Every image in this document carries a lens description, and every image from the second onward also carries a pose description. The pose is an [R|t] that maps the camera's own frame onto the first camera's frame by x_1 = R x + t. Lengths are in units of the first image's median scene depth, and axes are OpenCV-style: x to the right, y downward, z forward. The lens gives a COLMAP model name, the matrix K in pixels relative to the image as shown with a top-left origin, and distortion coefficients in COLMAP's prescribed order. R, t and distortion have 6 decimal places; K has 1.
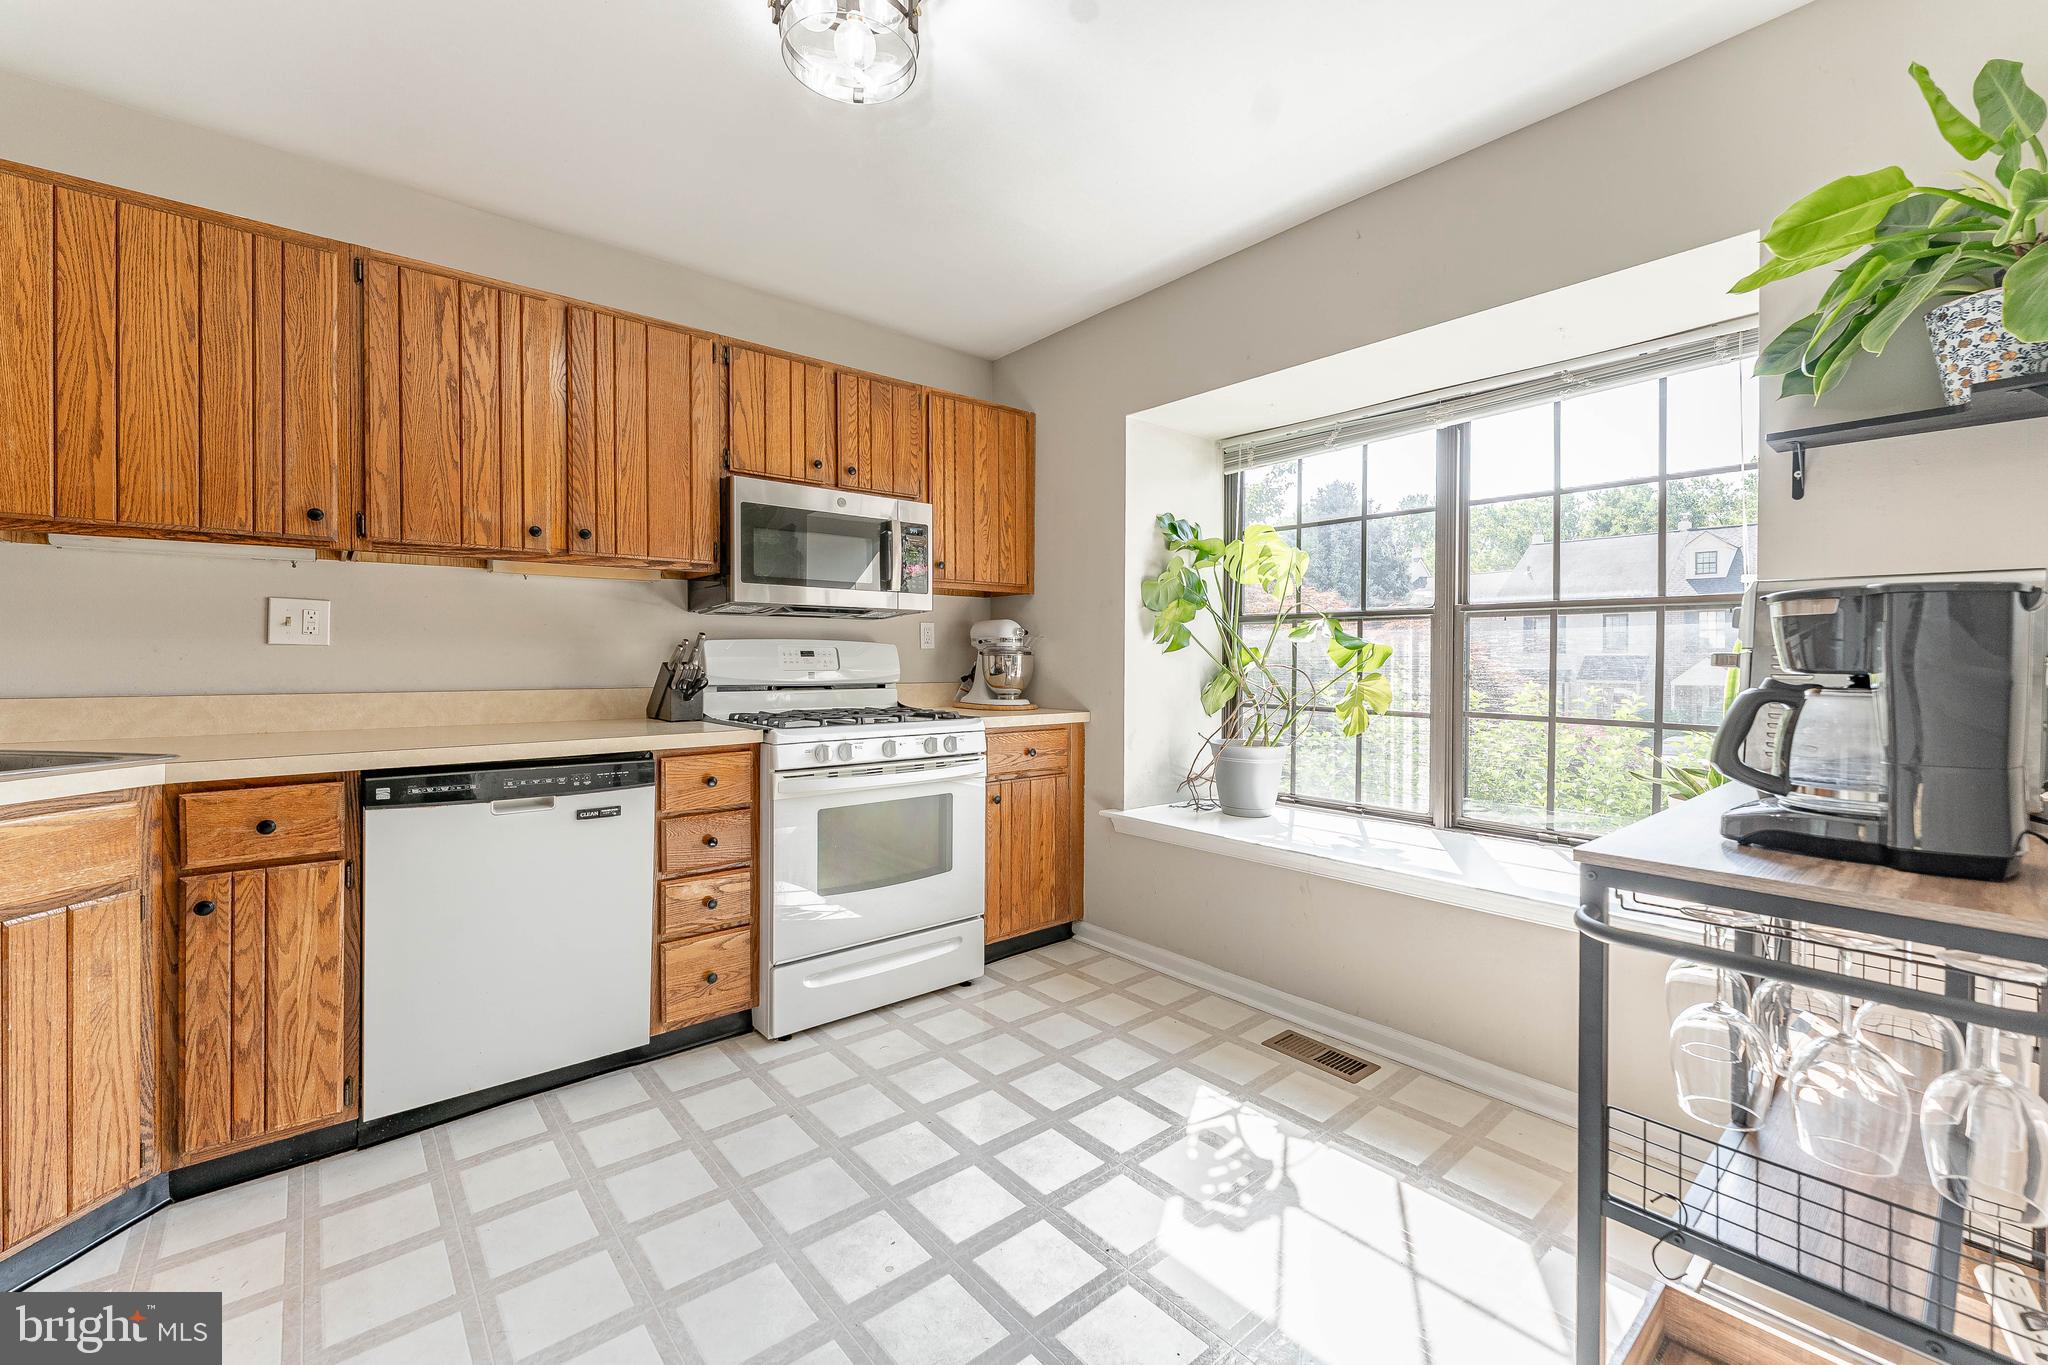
lens RADIAL K [[830.7, 0, 1037.4], [0, 830.7, 665.7], [0, 0, 1]] dist [0.001611, -0.001742]
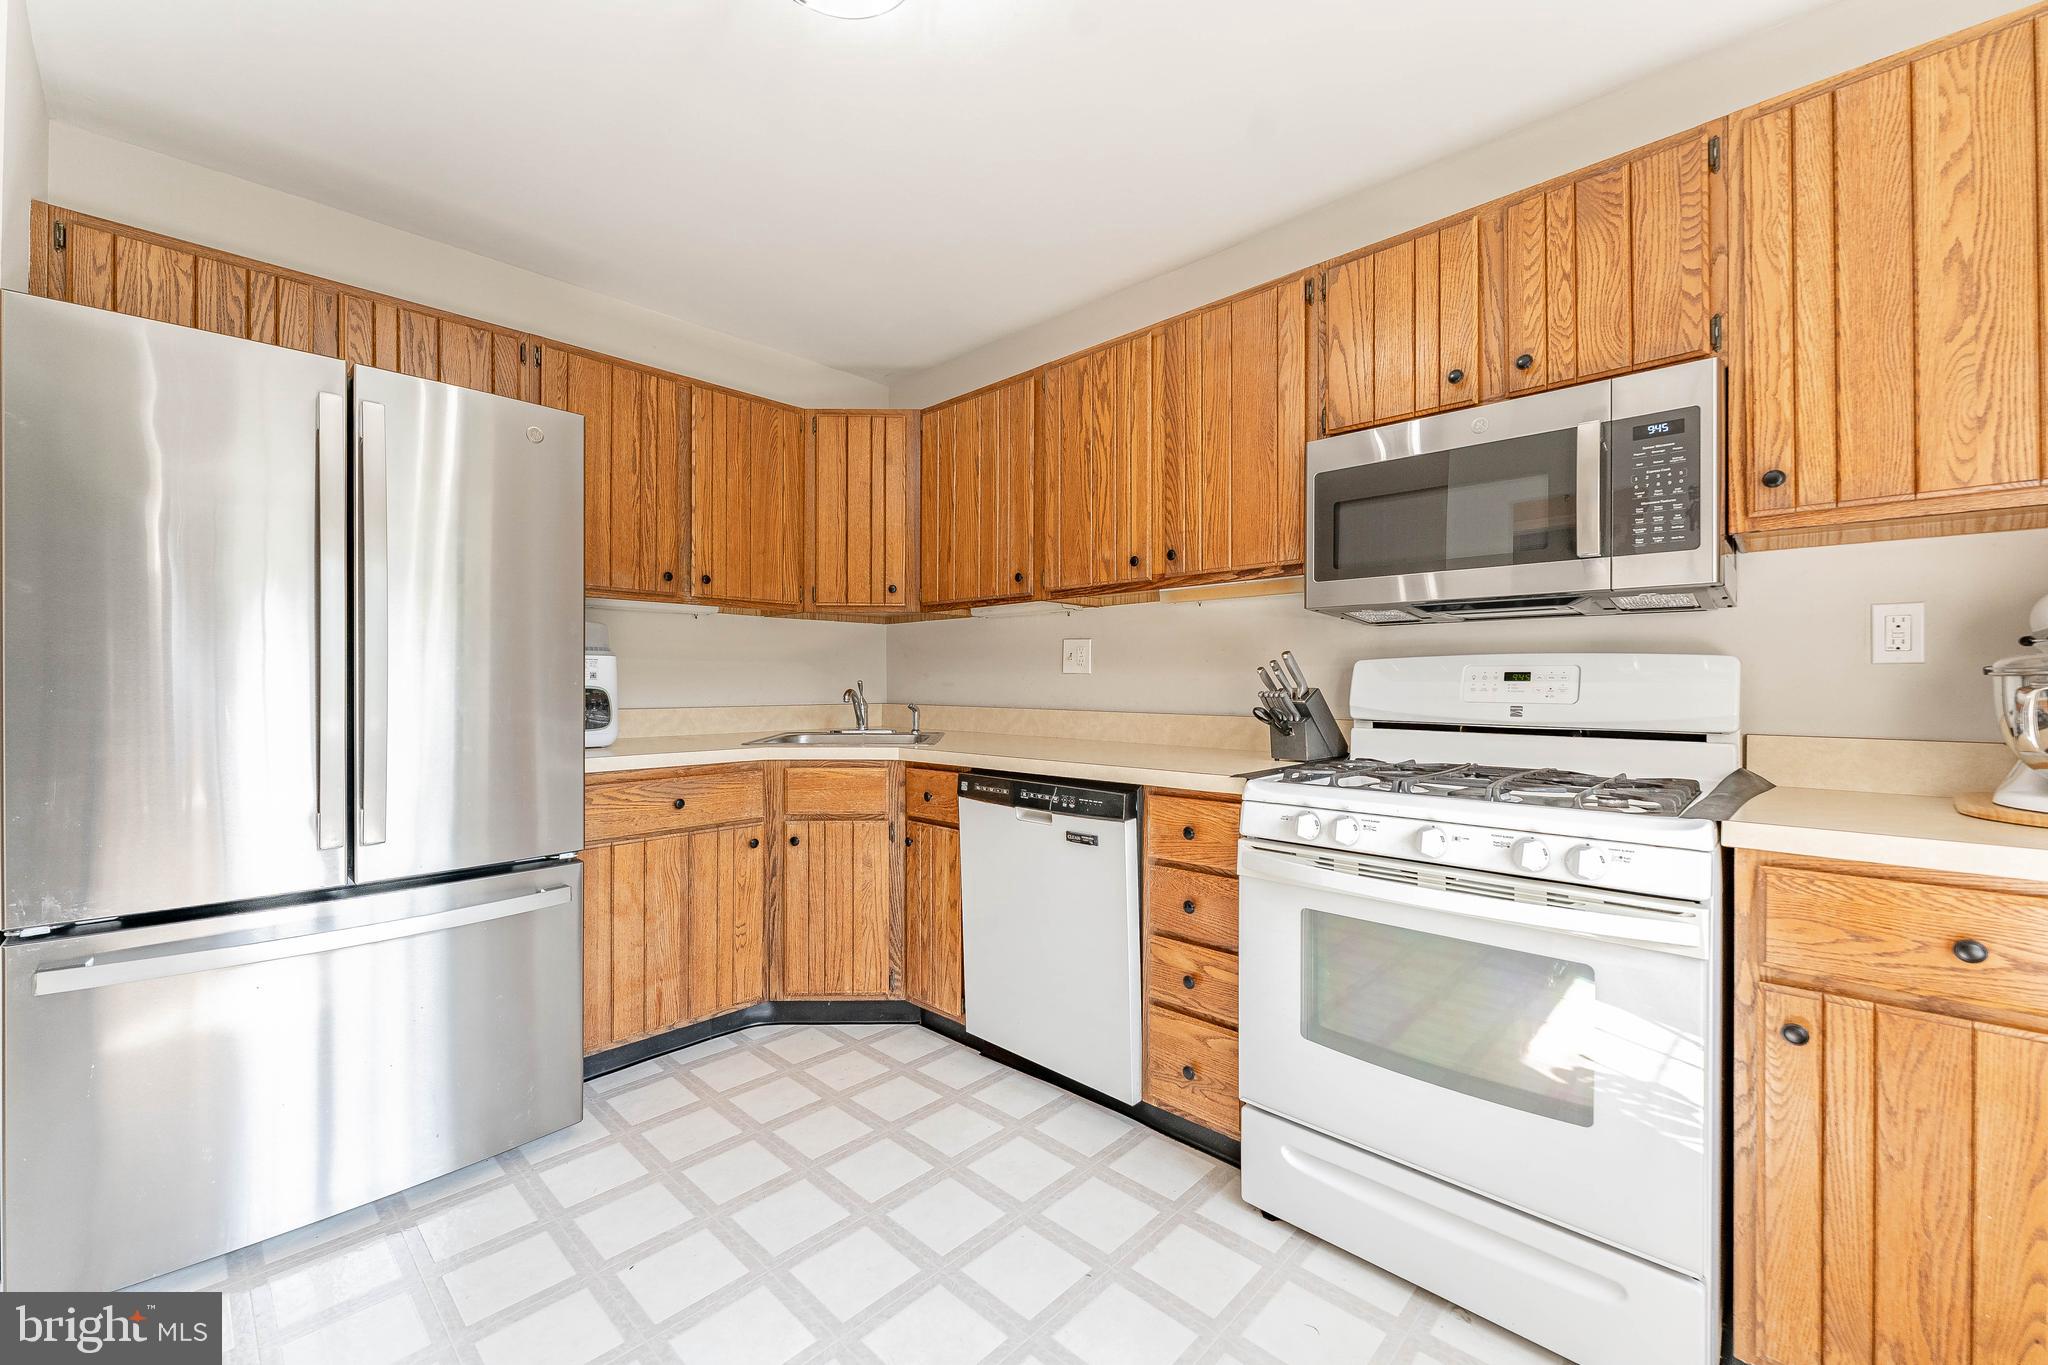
lens RADIAL K [[830.7, 0, 1013.7], [0, 830.7, 682.6], [0, 0, 1]] dist [0.001611, -0.001742]
pose [[0.089485, -0.003489, -0.995982, 0.403341], [-0.012616, 0.999910, -0.004636, -0.002959], [0.995908, 0.012980, 0.089433, 0.736743]]
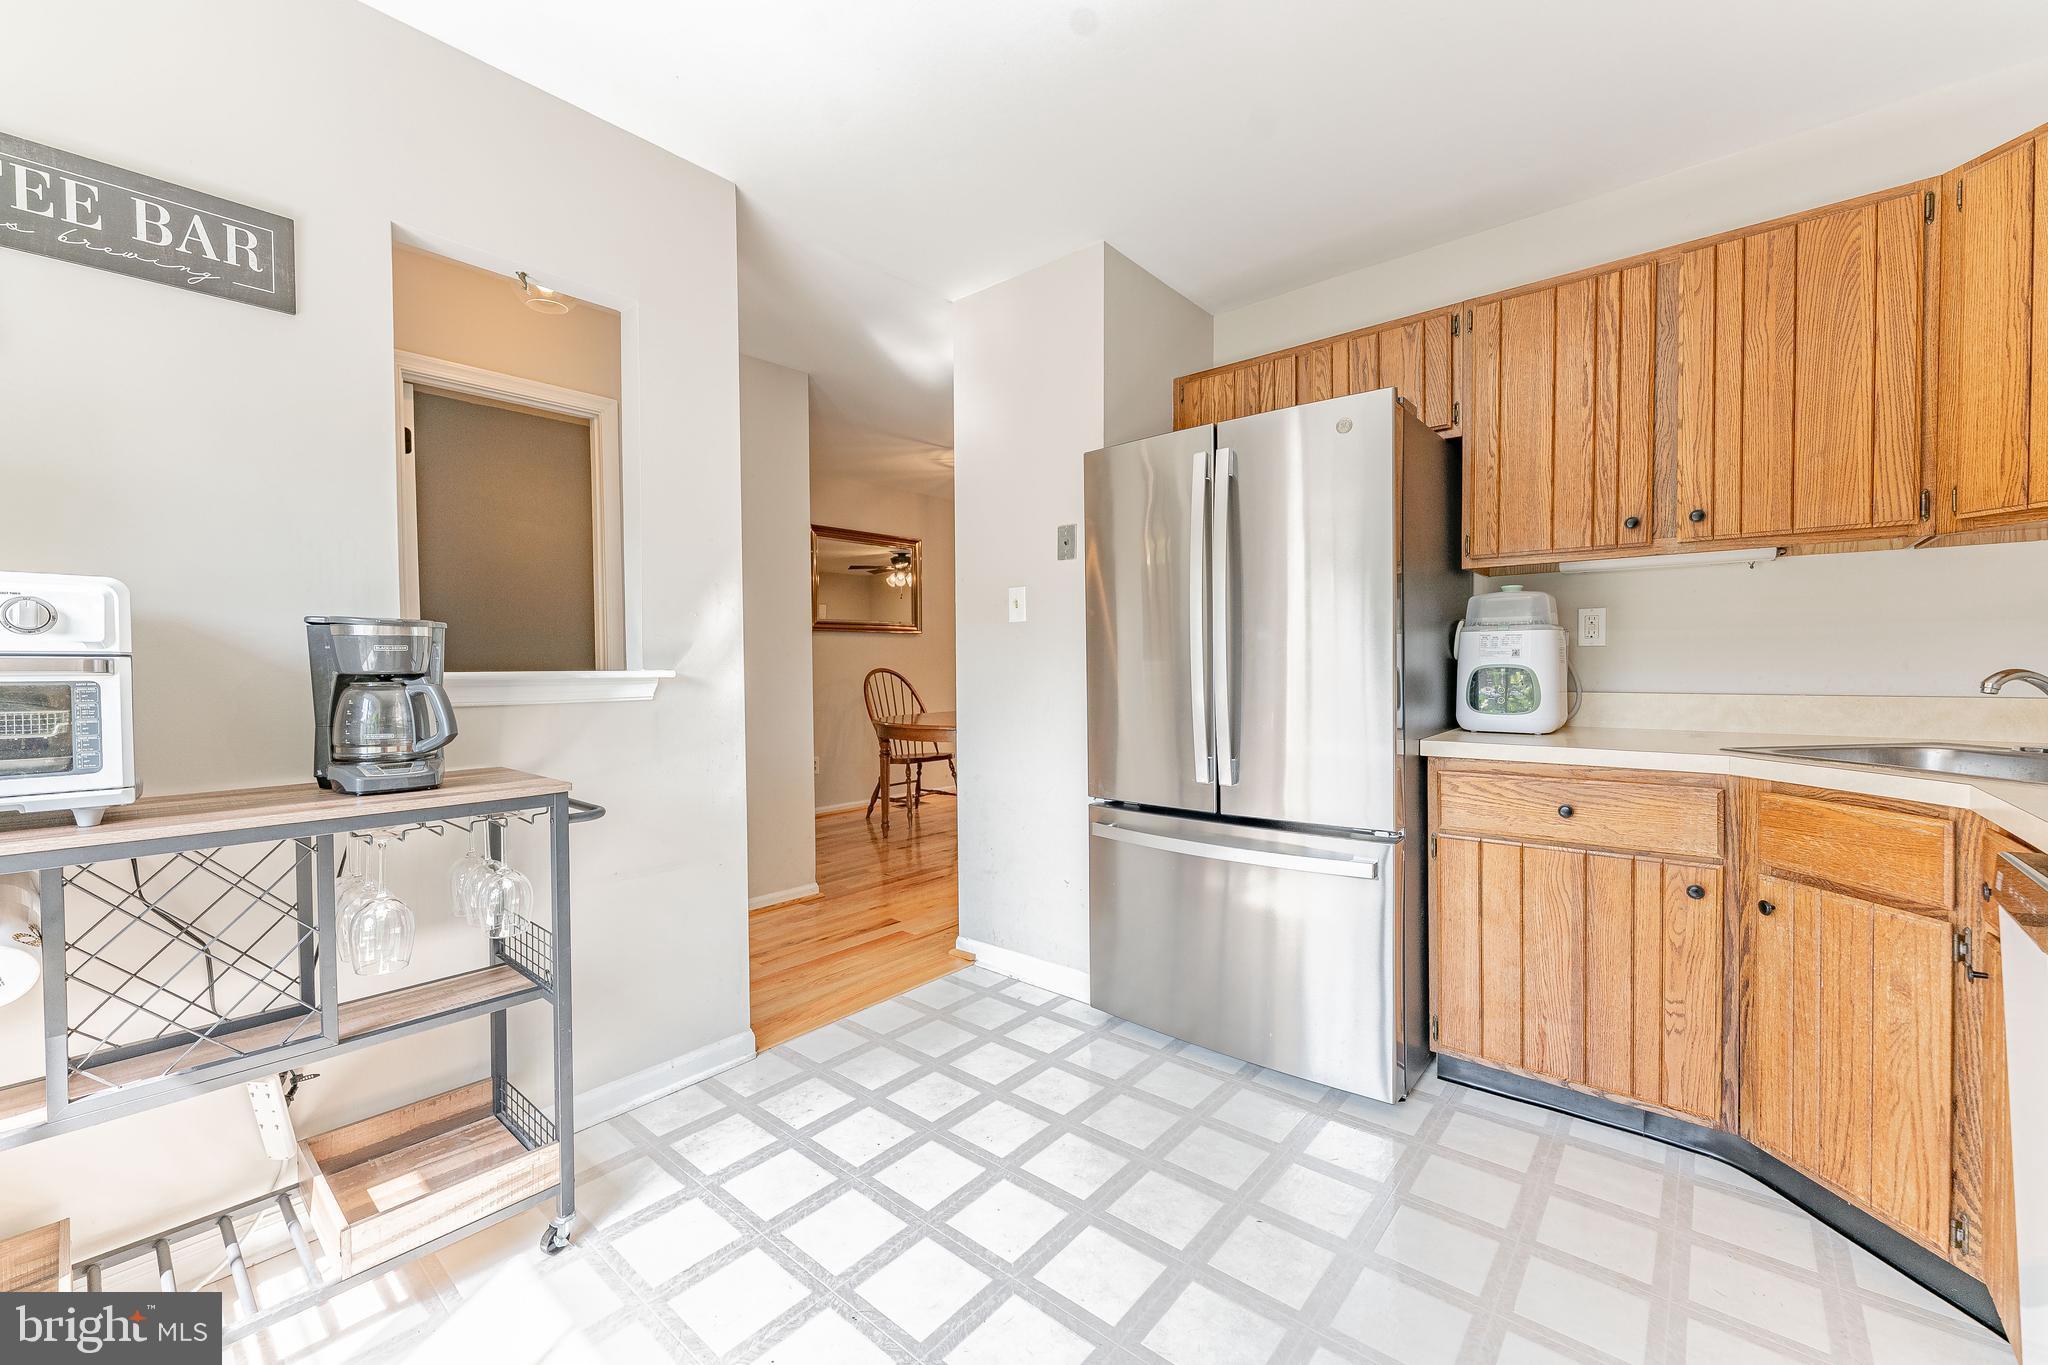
lens RADIAL K [[830.7, 0, 982.3], [0, 830.7, 672.8], [0, 0, 1]] dist [0.001611, -0.001742]
pose [[-0.992605, 0.003829, -0.121326, 0.018987], [0.000976, 0.999722, 0.023567, -0.009851], [0.121383, 0.023275, -0.992333, 1.162986]]
